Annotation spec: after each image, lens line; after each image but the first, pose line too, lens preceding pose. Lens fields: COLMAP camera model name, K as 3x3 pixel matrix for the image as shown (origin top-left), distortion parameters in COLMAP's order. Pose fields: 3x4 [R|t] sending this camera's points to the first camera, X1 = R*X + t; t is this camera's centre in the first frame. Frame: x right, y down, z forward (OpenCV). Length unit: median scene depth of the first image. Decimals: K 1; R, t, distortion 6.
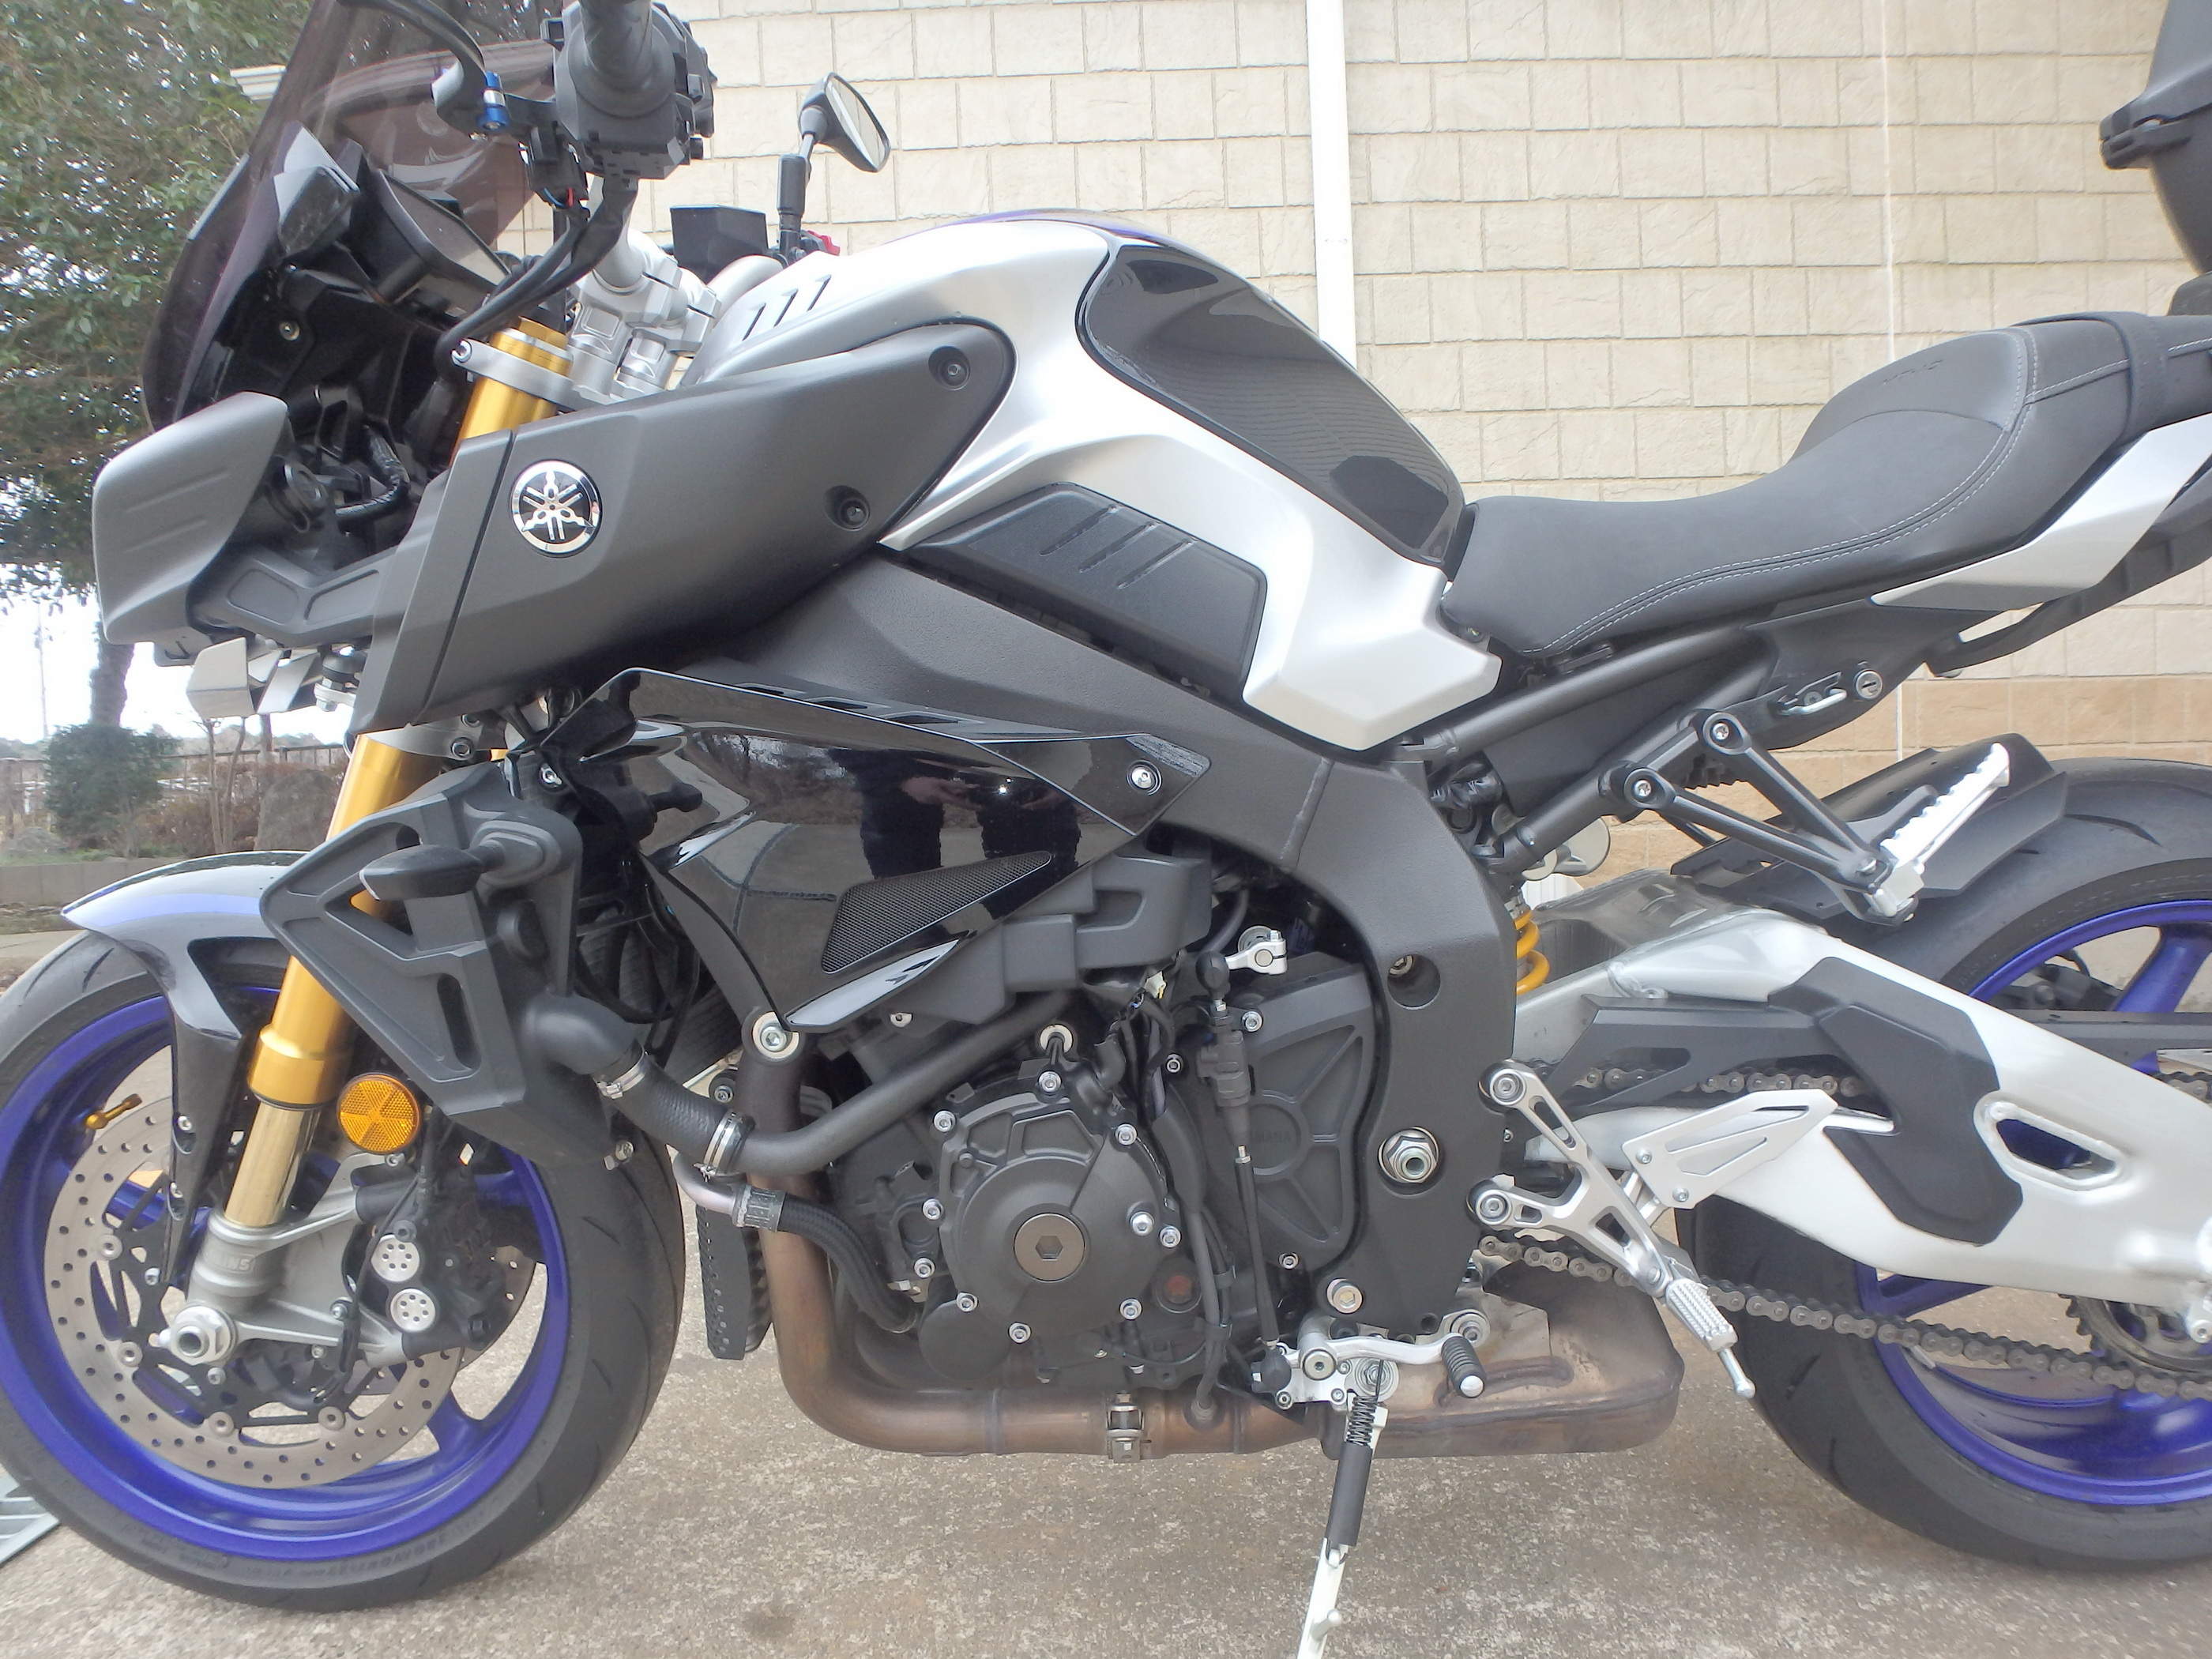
lens RADIAL K [[1373.2, 0, 1114.3], [0, 1373.2, 801.6], [0, 0, 1]] dist [-0.037247, 0.011514]
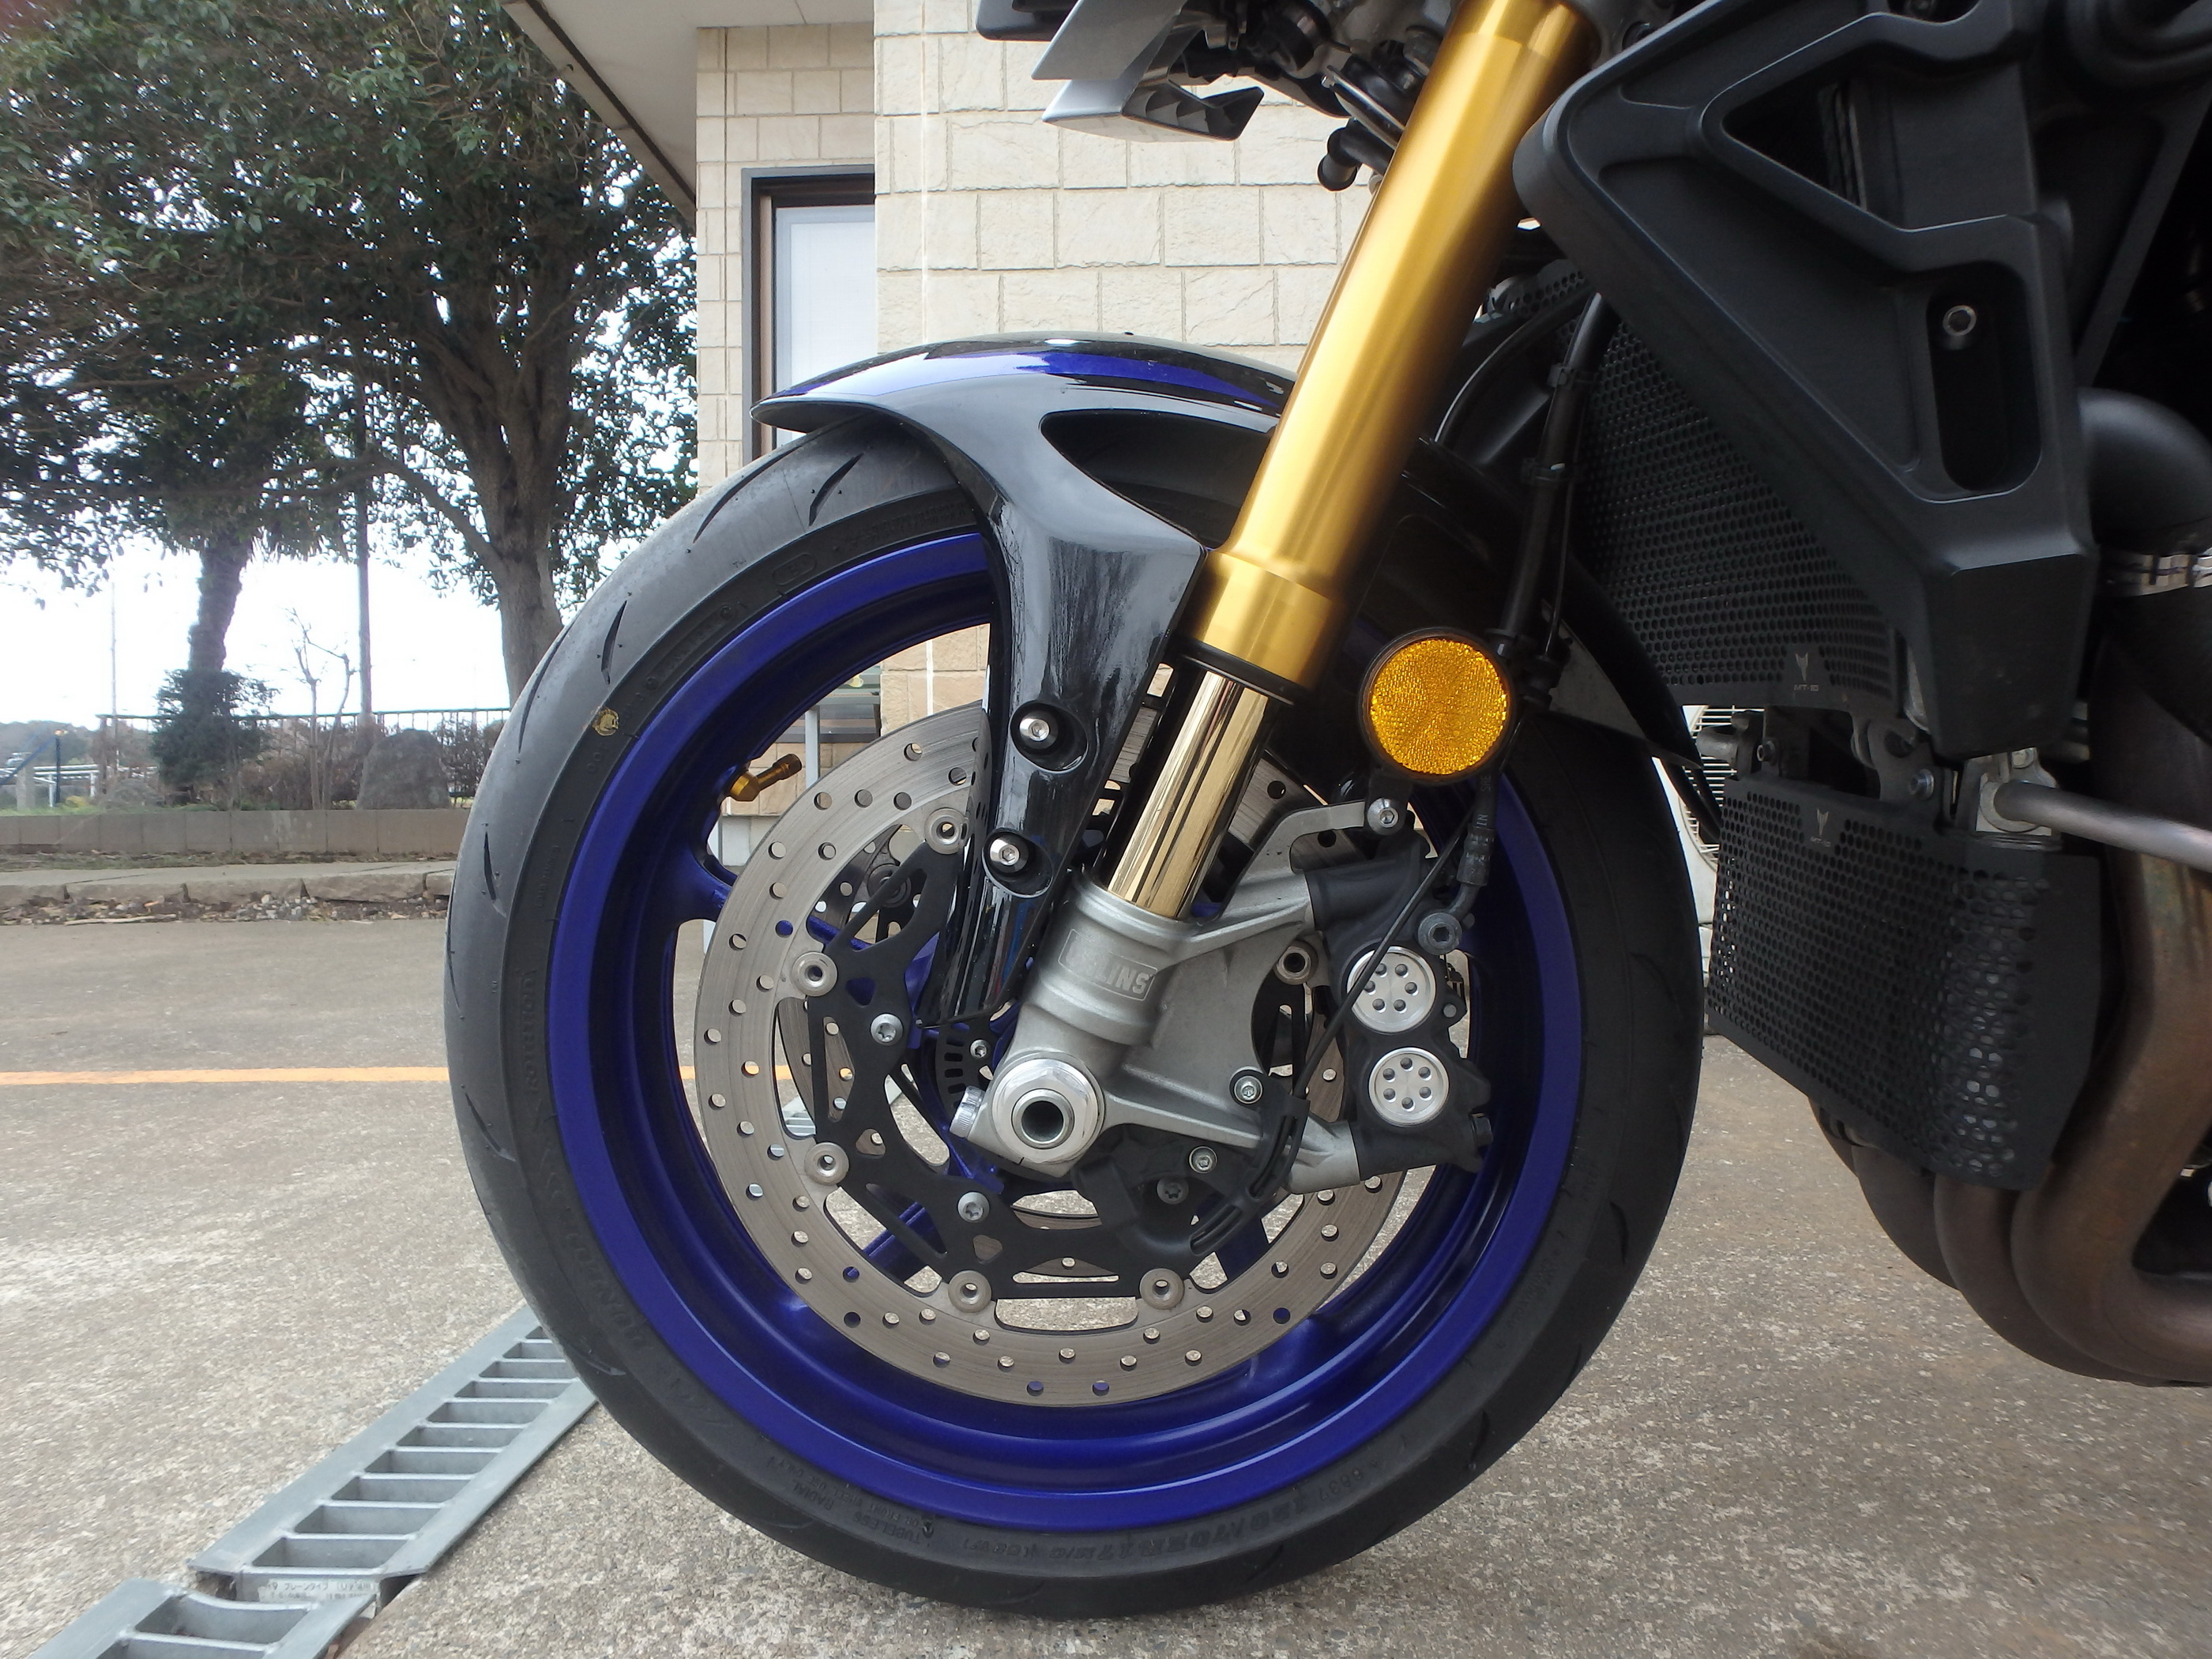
lens RADIAL K [[1373.2, 0, 1110.6], [0, 1373.2, 809.5], [0, 0, 1]] dist [-0.037247, 0.011514]
pose [[0.998765, 0.037975, -0.032031, -0.574562], [-0.038362, 0.999197, -0.011547, 0.249529], [0.031566, 0.012761, 0.999420, 0.392419]]
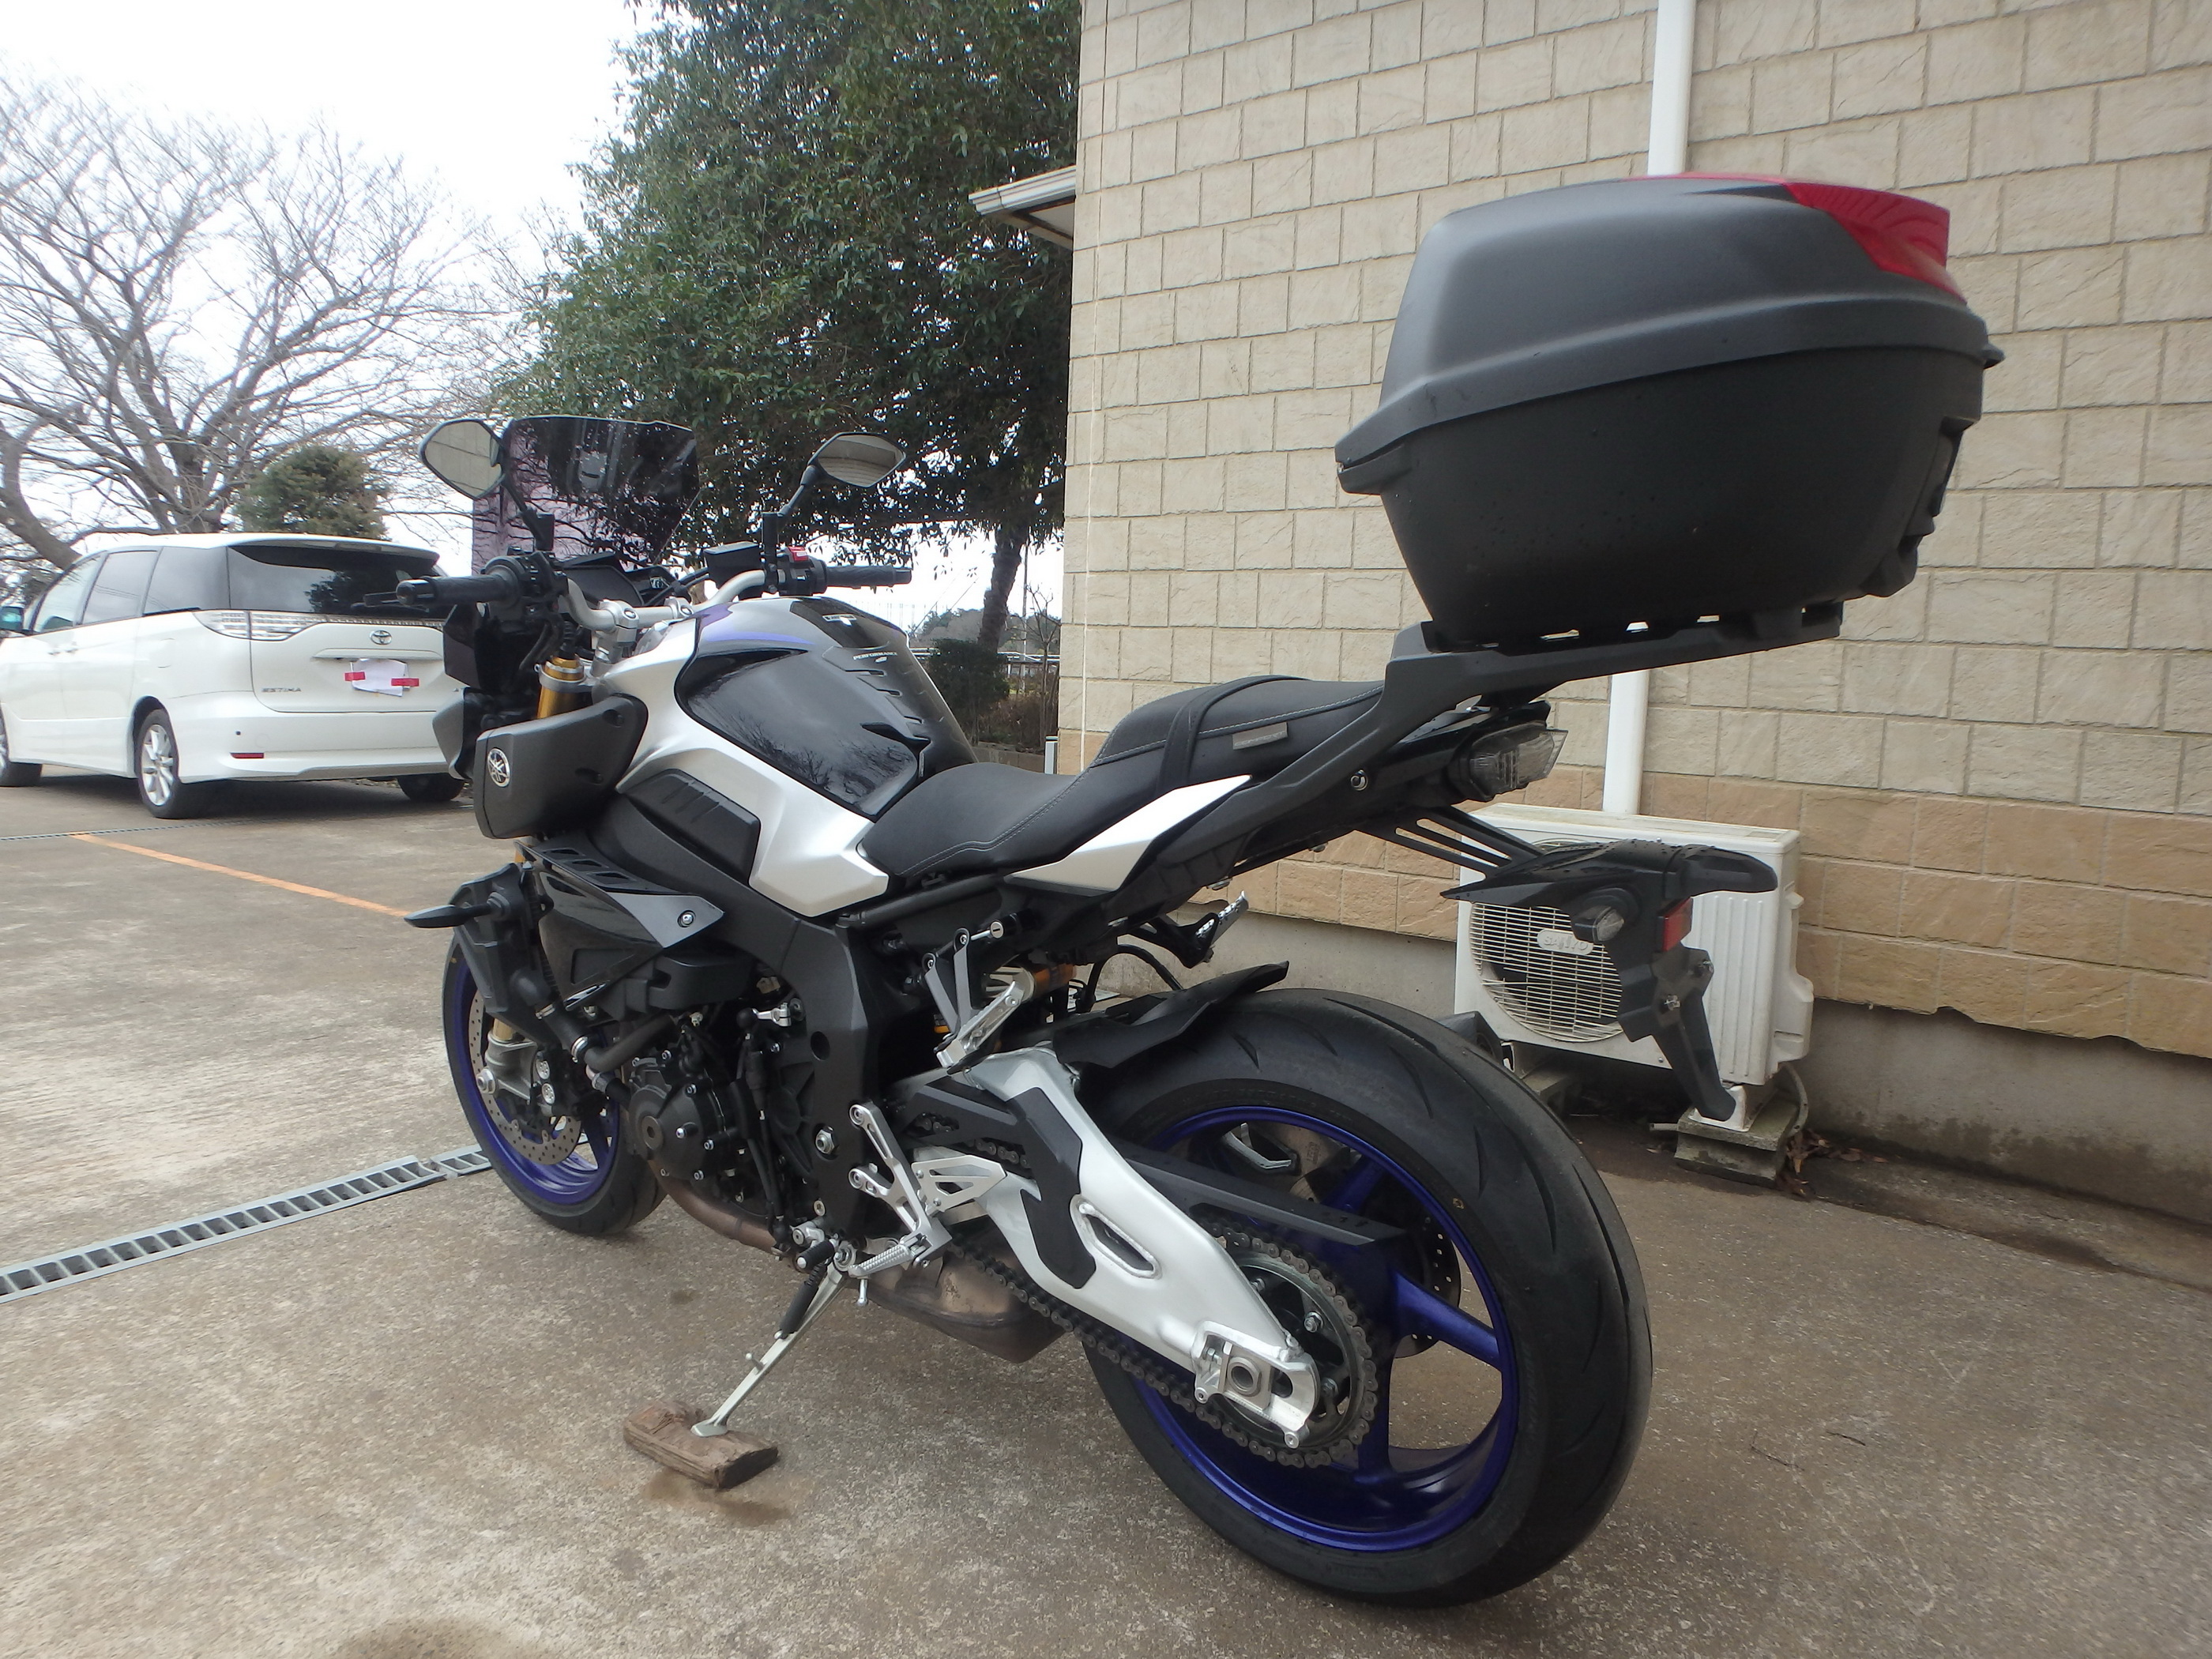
lens RADIAL K [[1373.2, 0, 1117.2], [0, 1373.2, 807.8], [0, 0, 1]] dist [-0.037247, 0.011514]
pose [[0.818638, 0.124968, -0.560549, 1.255085], [-0.087010, 0.991760, 0.094031, -0.322174], [0.567681, -0.028203, 0.822766, -0.223789]]
